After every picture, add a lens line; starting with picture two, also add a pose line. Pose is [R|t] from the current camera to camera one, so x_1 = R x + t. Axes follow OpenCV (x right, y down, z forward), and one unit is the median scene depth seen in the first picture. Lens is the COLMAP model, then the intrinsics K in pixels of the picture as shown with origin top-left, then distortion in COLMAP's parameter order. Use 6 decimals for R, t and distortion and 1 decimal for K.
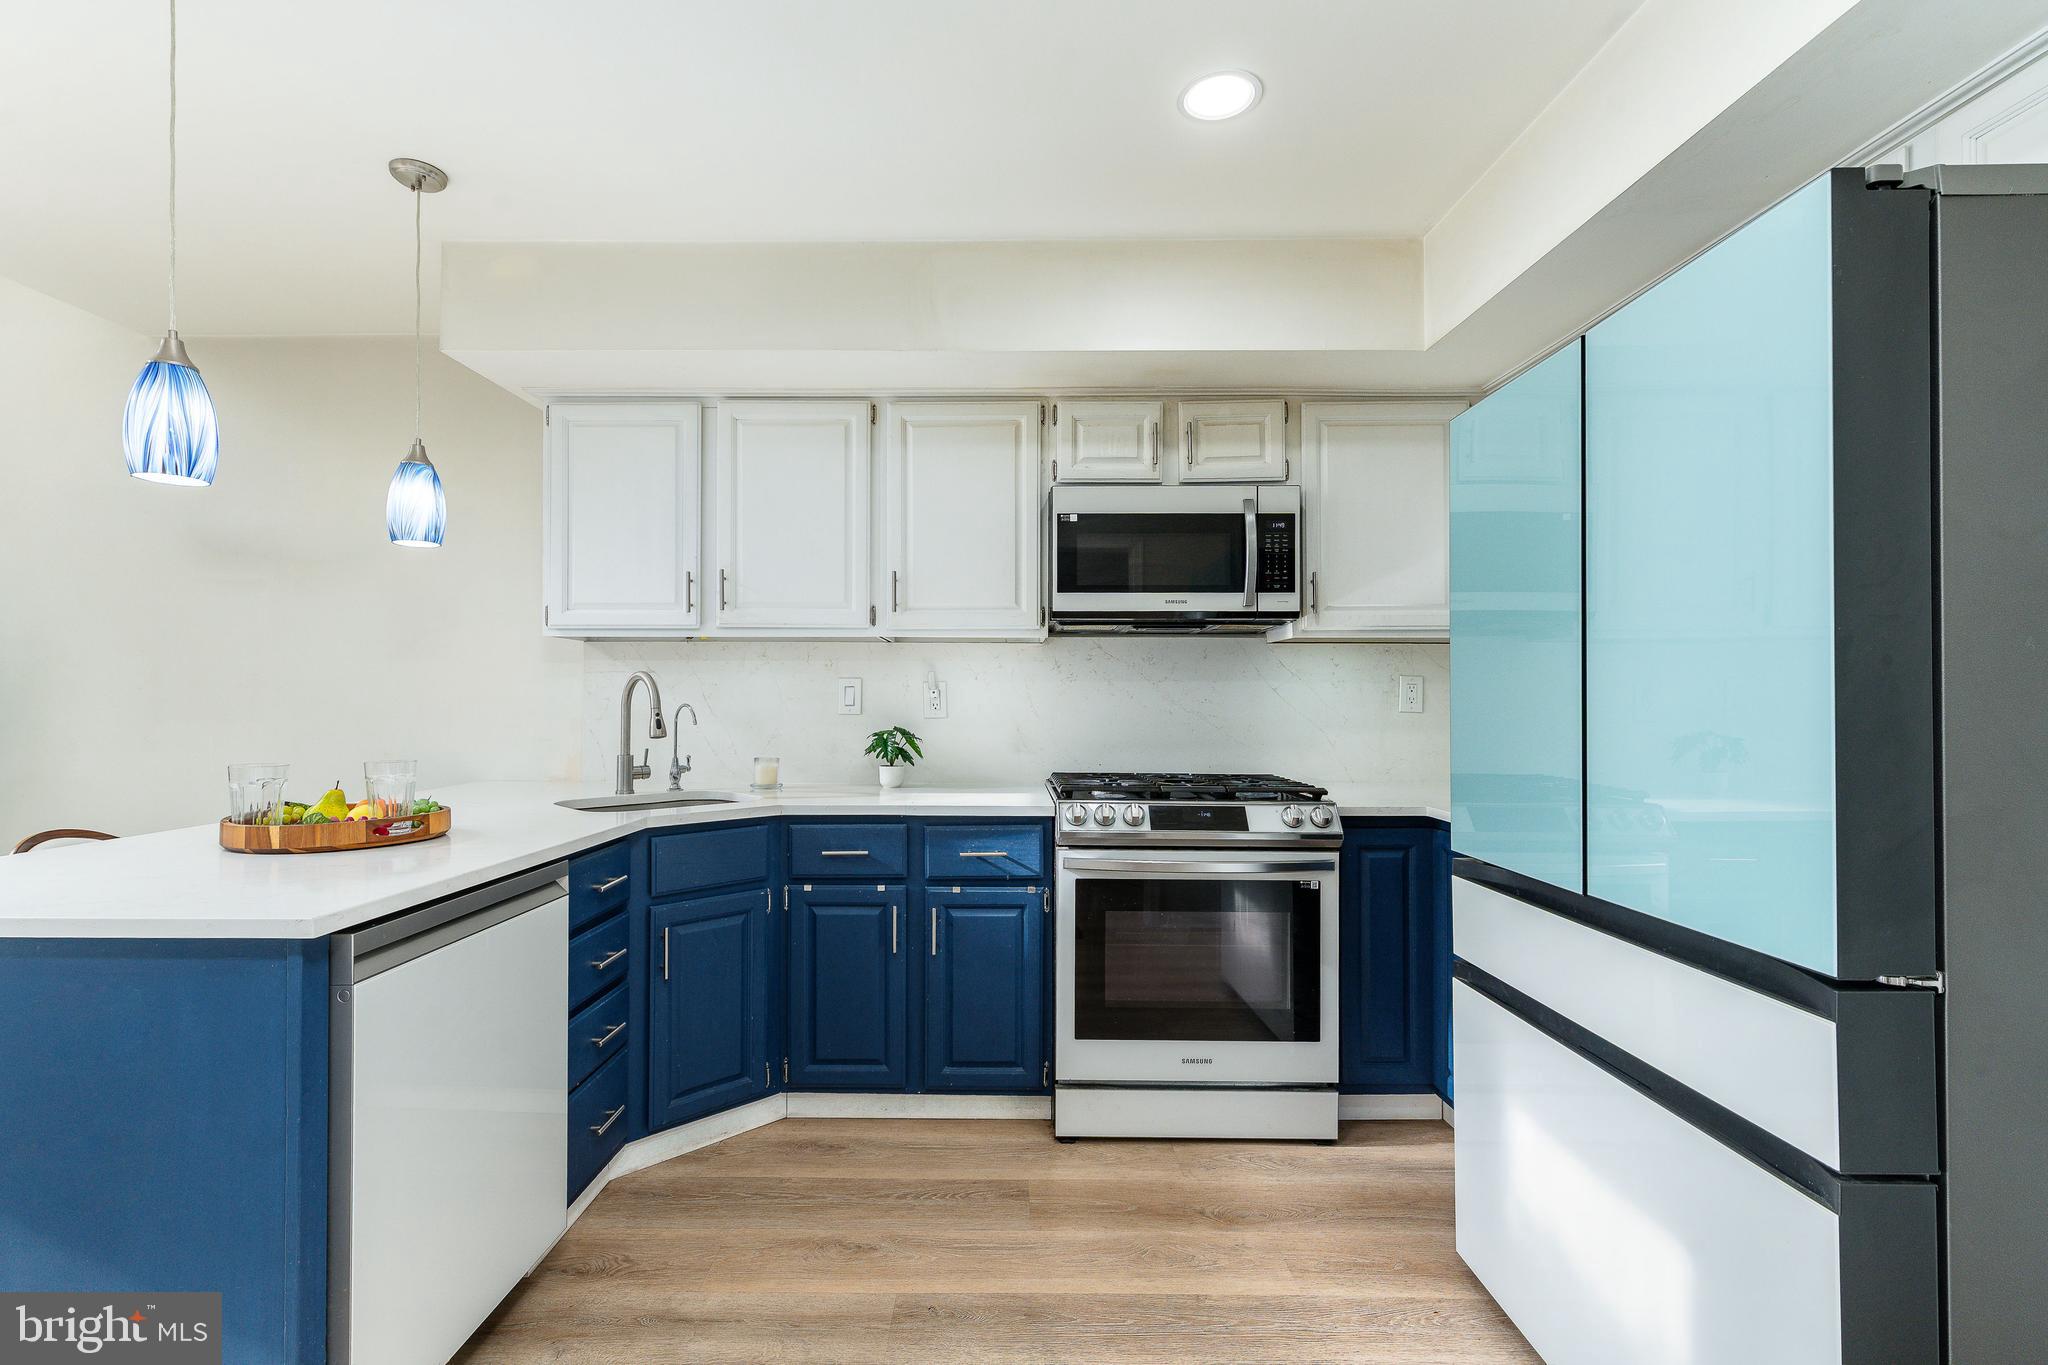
lens RADIAL K [[901.2, 0, 988.7], [0, 901.2, 691.6], [0, 0, 1]] dist [0.012280, -0.001941]
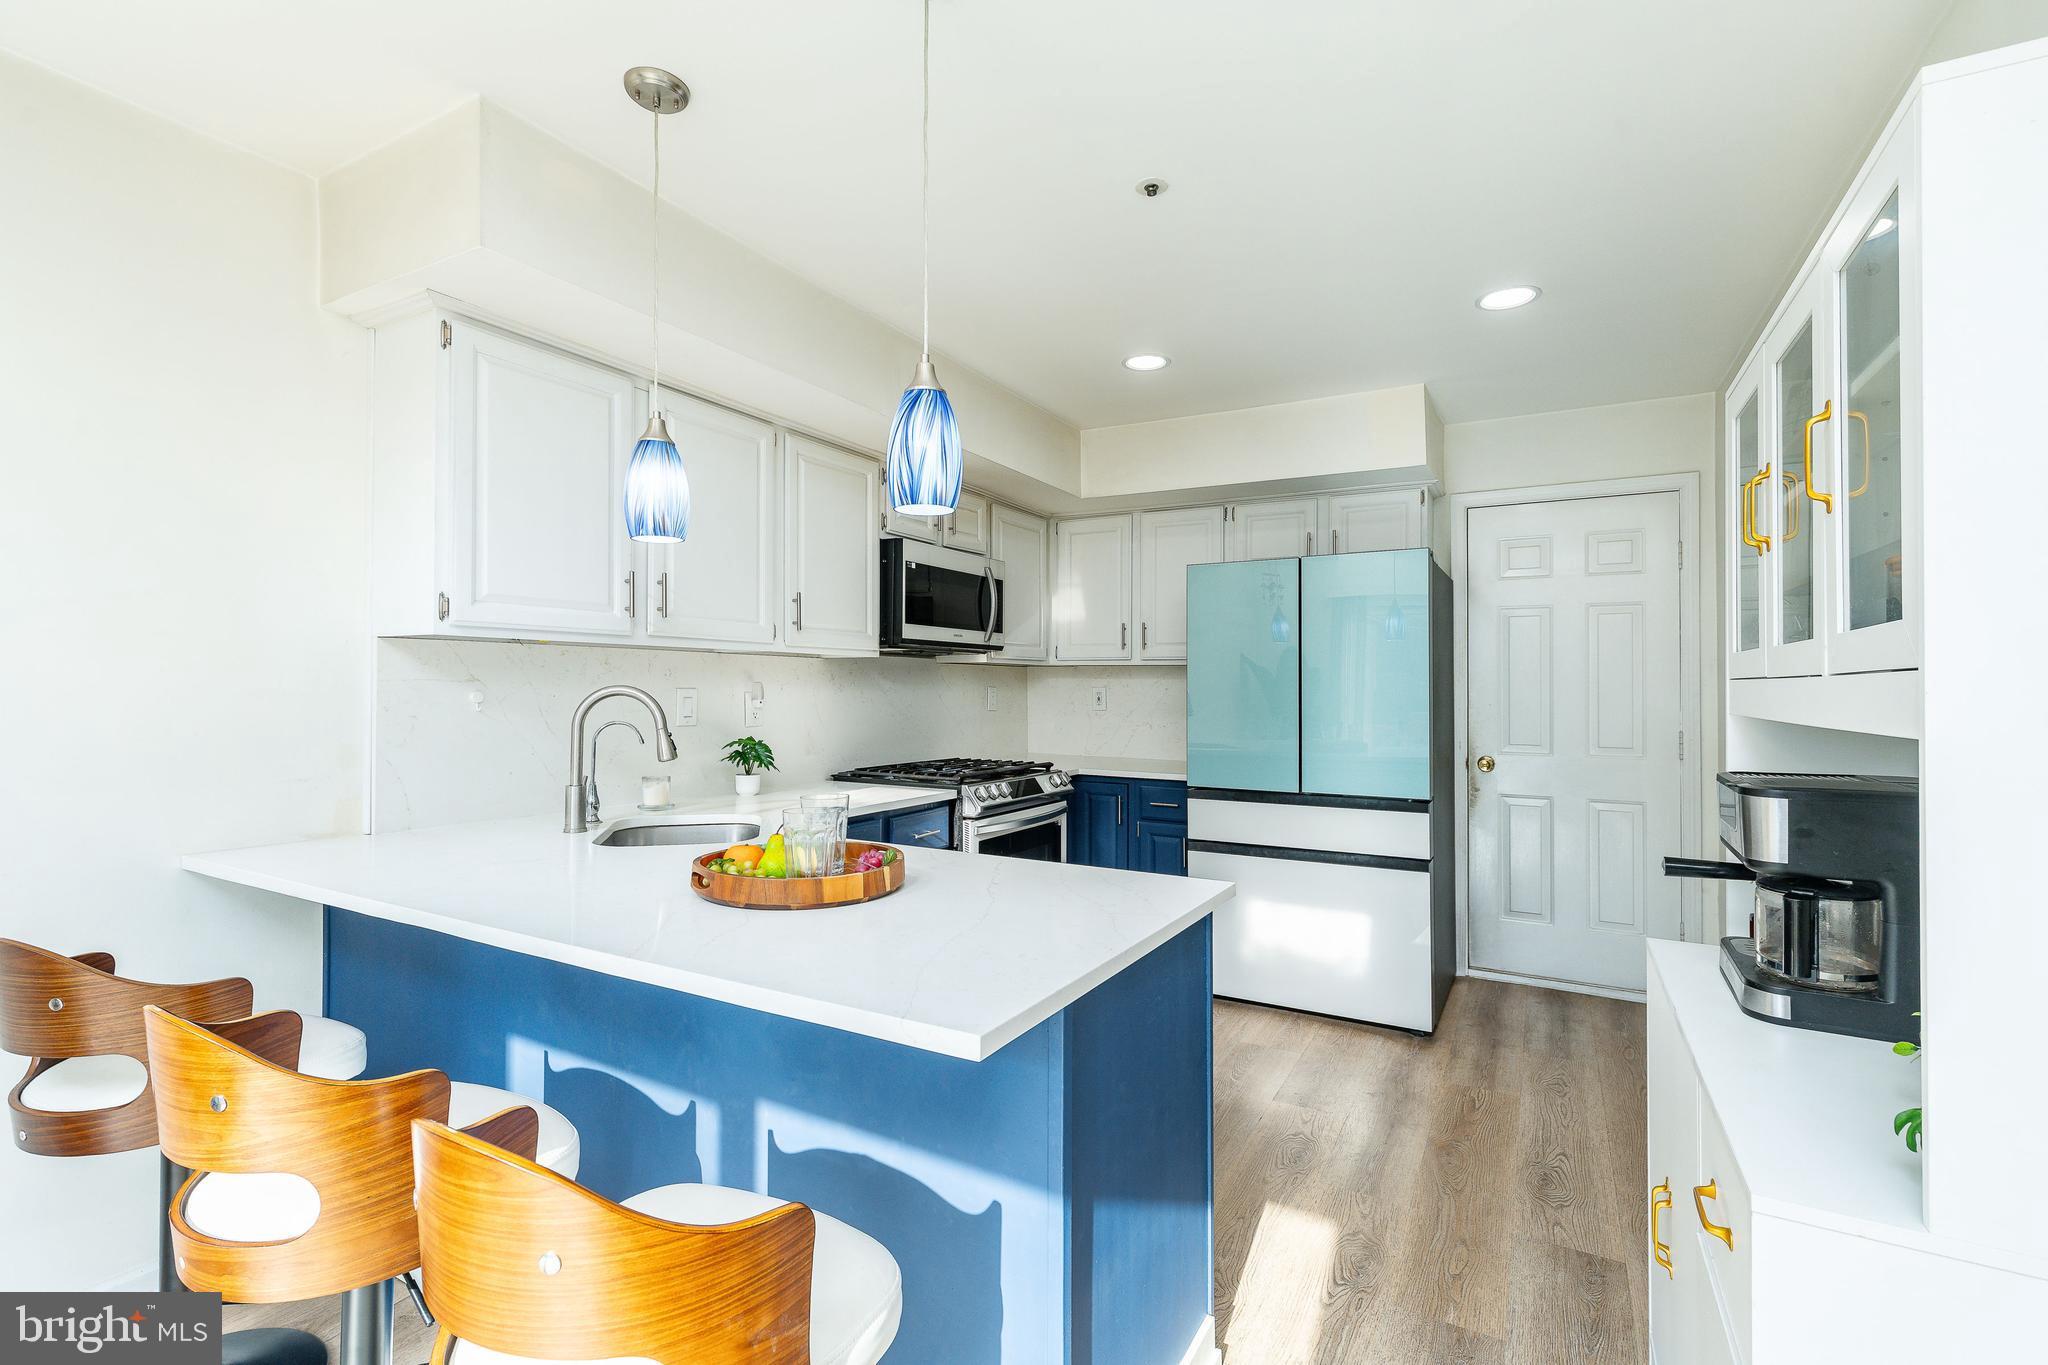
lens RADIAL K [[901.2, 0, 1018.8], [0, 901.2, 677.0], [0, 0, 1]] dist [0.012280, -0.001941]
pose [[0.496785, 0.010265, 0.867813, -0.932744], [-0.013640, 0.999899, -0.004019, -0.032577], [-0.867766, -0.009840, 0.496875, 0.239288]]
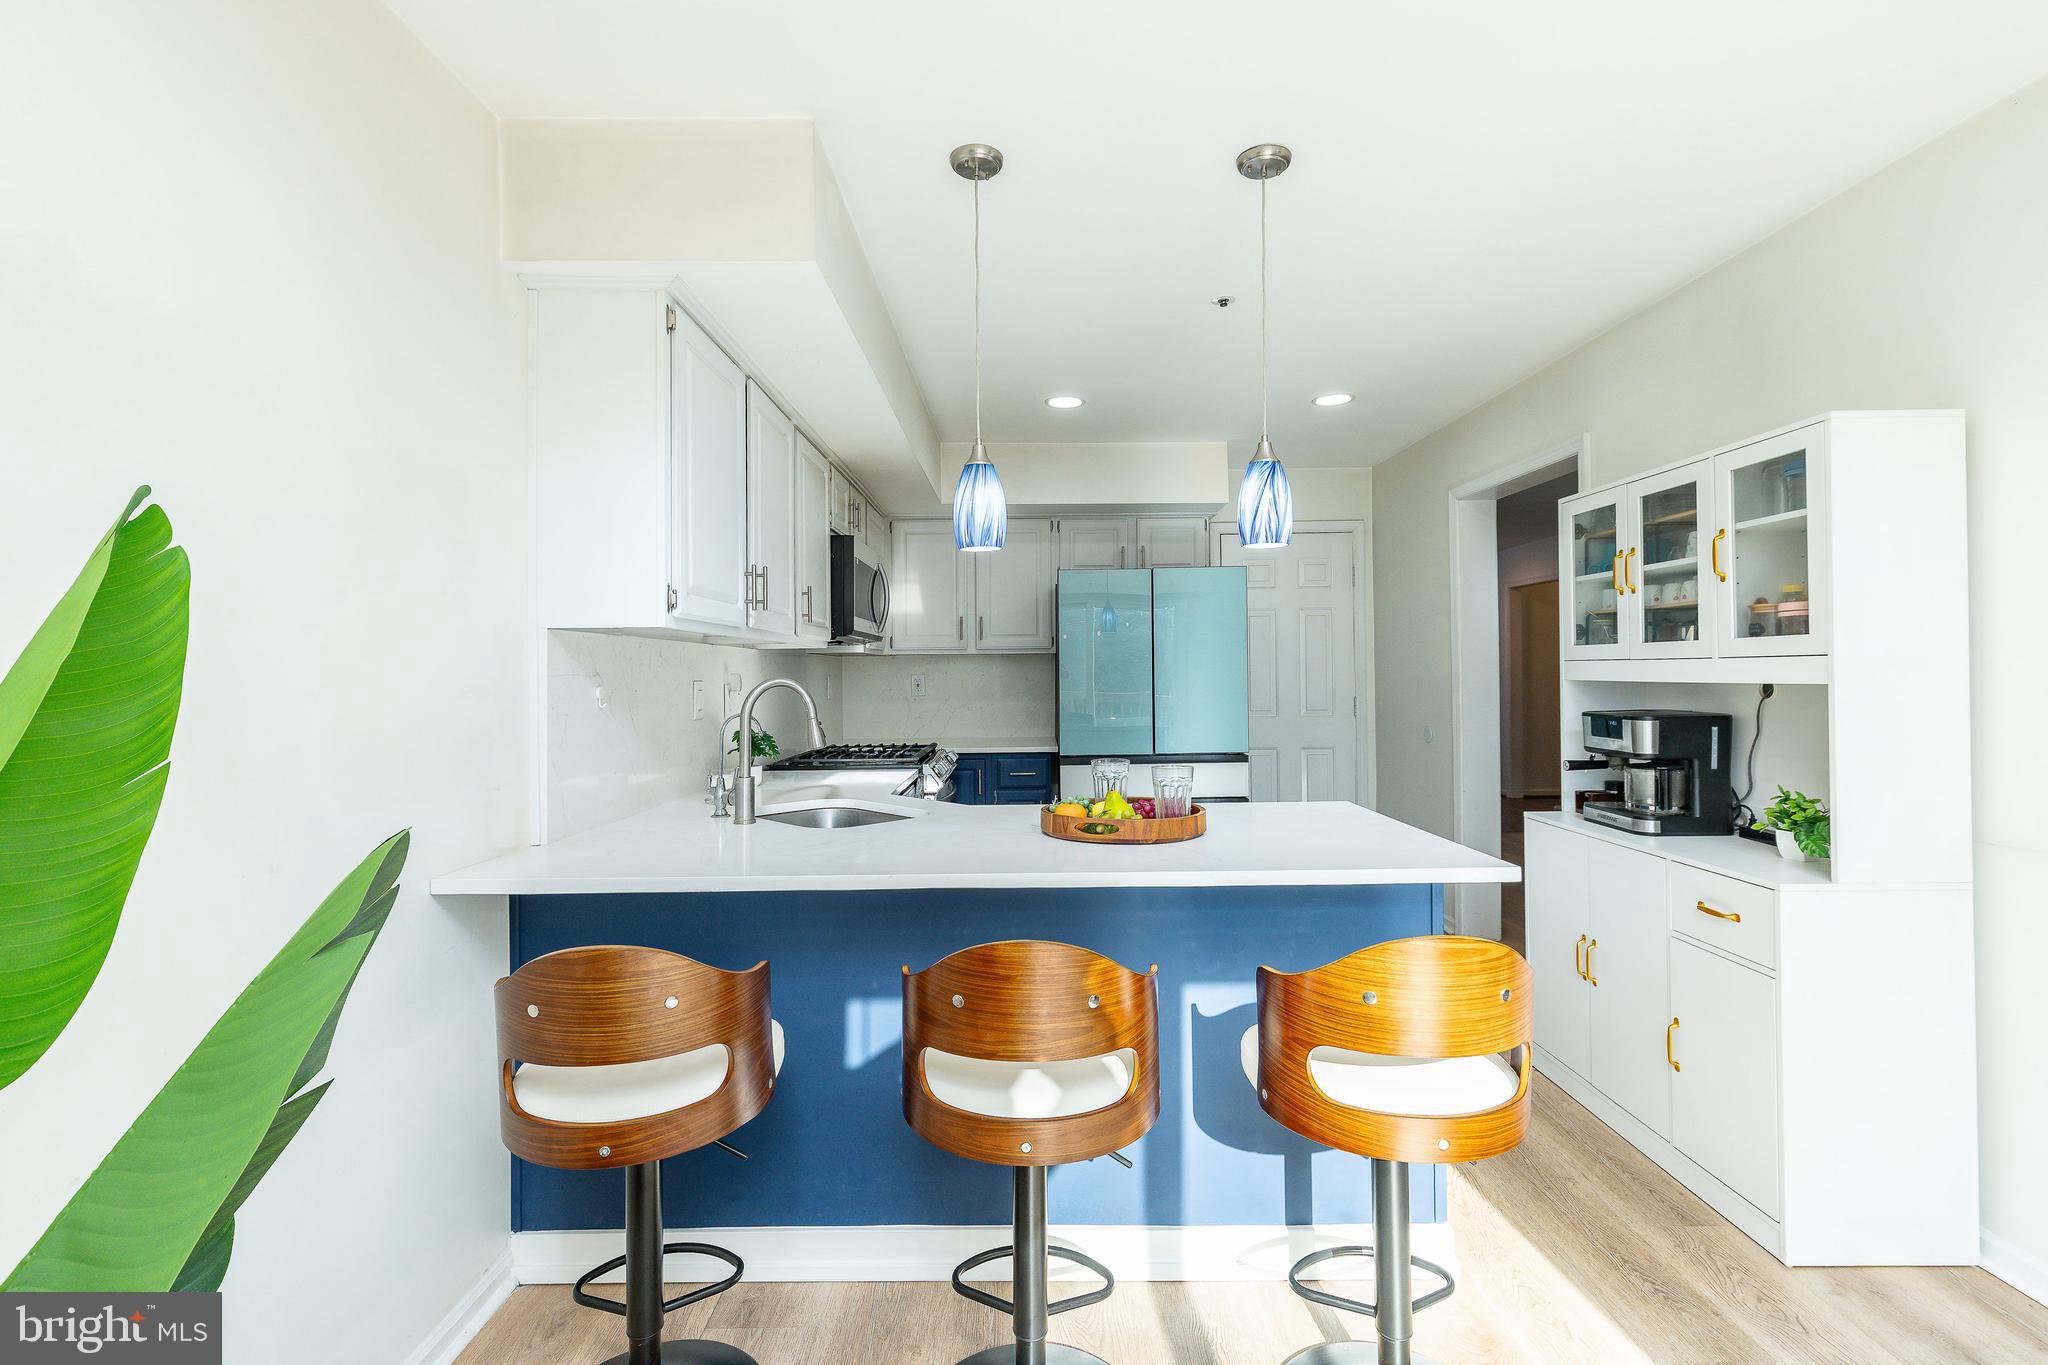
lens RADIAL K [[901.2, 0, 1021.1], [0, 901.2, 672.3], [0, 0, 1]] dist [0.012280, -0.001941]
pose [[0.016908, -0.000945, 0.999857, -1.238459], [0.001611, 0.999998, 0.000918, -0.028458], [-0.999856, 0.001595, 0.016909, 0.725393]]
